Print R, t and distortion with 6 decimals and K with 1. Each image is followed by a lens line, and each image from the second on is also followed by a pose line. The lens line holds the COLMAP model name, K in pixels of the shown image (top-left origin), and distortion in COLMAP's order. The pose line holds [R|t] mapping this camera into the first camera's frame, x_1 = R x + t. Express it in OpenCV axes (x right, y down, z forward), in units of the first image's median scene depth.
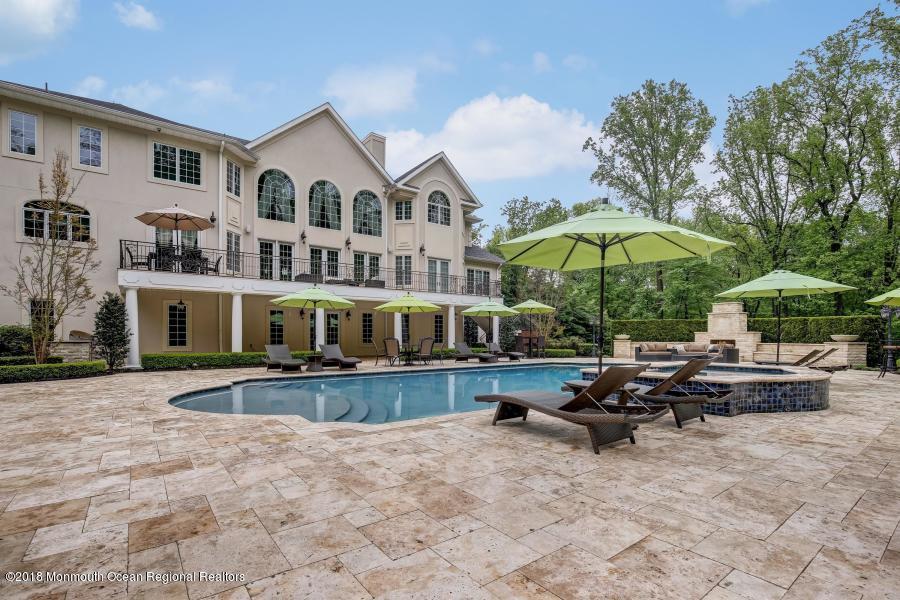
lens RADIAL K [[416.1, 0, 449.8], [0, 416.1, 344.6], [0, 0, 1]] dist [-0.014494, 0.000486]
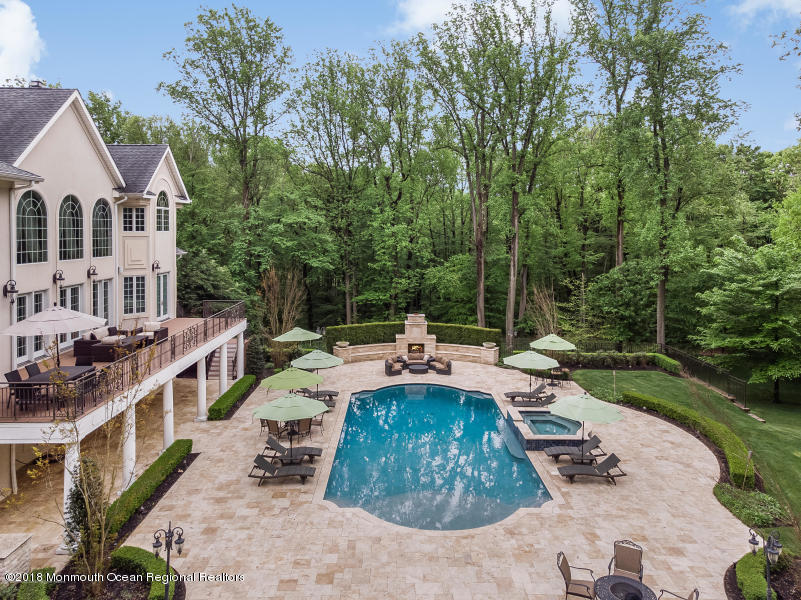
lens RADIAL K [[585.9, 0, 401.2], [0, 585.9, 311.8], [0, 0, 1]] dist [0.003338, -0.002074]
pose [[0.595366, -0.105684, 0.796473, -0.704443], [0.007785, 0.992023, 0.125813, -0.285601], [-0.803417, -0.068704, 0.591440, -0.059410]]
